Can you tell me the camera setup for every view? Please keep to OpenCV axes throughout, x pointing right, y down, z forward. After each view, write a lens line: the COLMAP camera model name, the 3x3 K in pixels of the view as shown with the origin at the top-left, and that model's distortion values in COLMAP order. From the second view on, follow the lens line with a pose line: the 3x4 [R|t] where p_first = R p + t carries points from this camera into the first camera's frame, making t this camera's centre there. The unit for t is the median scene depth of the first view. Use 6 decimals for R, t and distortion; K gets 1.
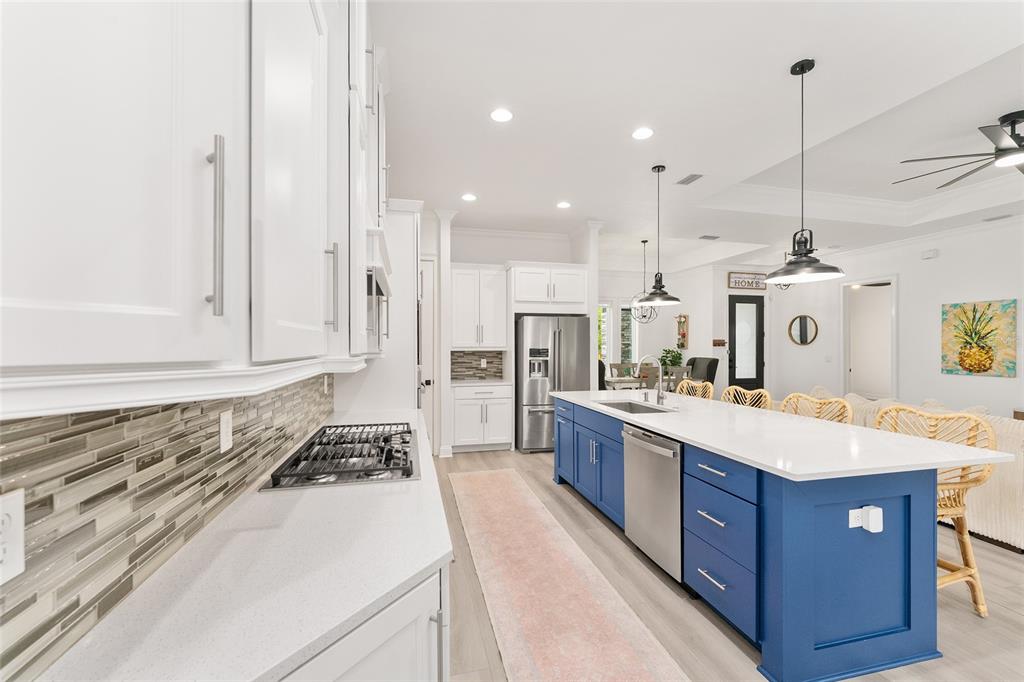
lens RADIAL K [[414.5, 0, 507.6], [0, 414.5, 349.2], [0, 0, 1]] dist [-0.004064, 0.000065]
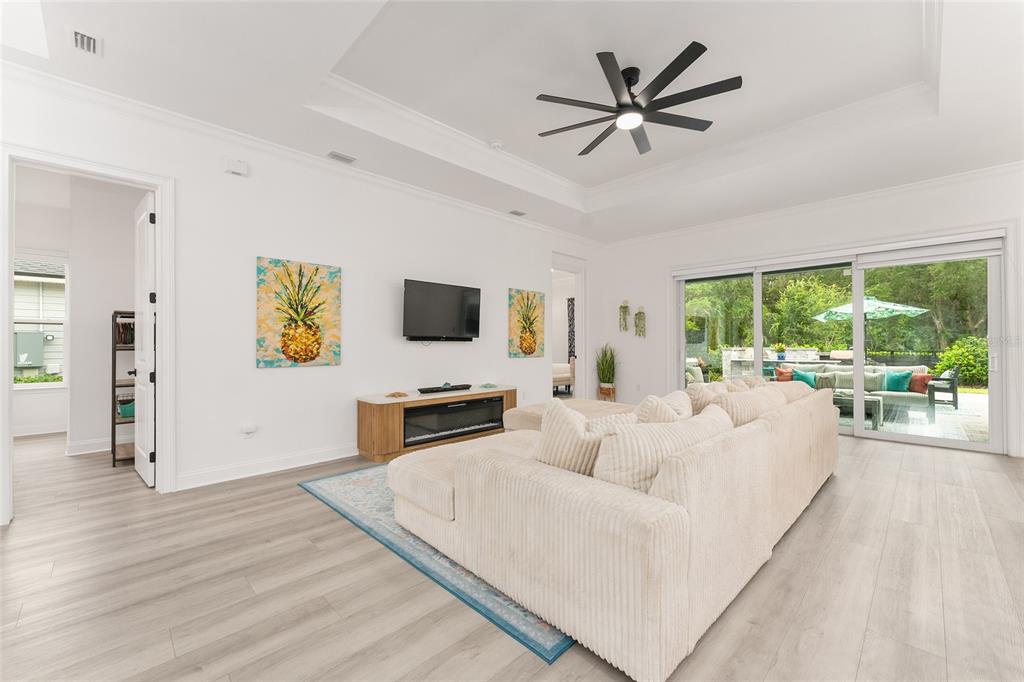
lens RADIAL K [[414.5, 0, 505.1], [0, 414.5, 339.7], [0, 0, 1]] dist [-0.004064, 0.000065]
pose [[-0.516422, 0.011483, 0.856257, 0.351369], [0.011427, 0.999913, -0.006518, 0.026962], [-0.856258, 0.006418, -0.516509, 1.072935]]
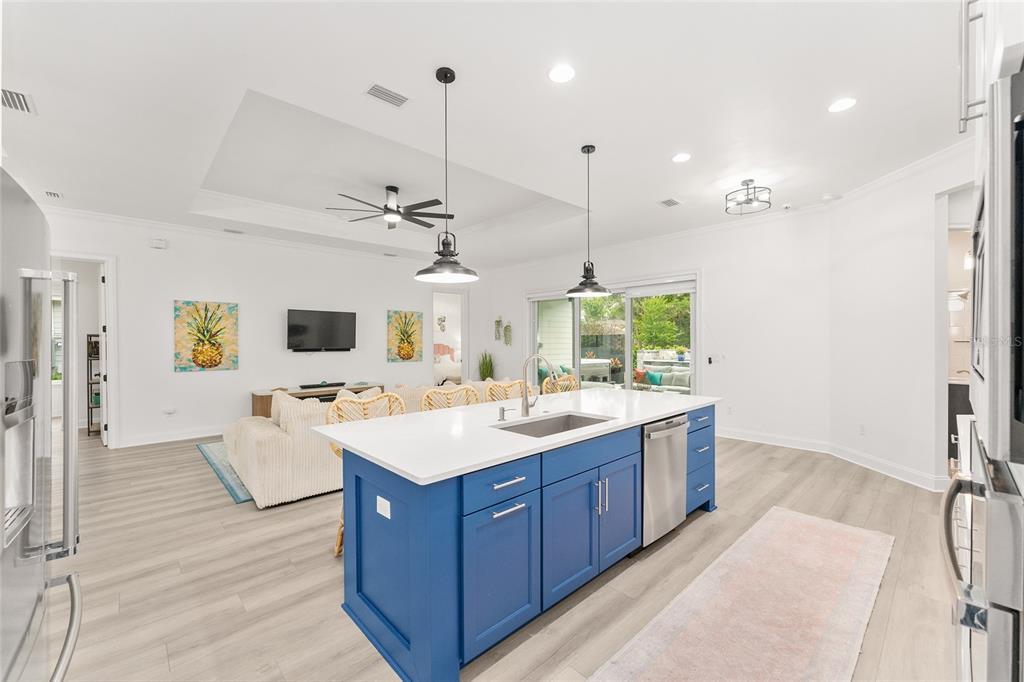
lens RADIAL K [[414.5, 0, 508.2], [0, 414.5, 342.7], [0, 0, 1]] dist [-0.004064, 0.000065]
pose [[-0.496023, -0.000156, 0.868309, -0.180789], [0.012979, 0.999887, 0.007594, -0.006829], [-0.868212, 0.015036, -0.495965, 0.859244]]
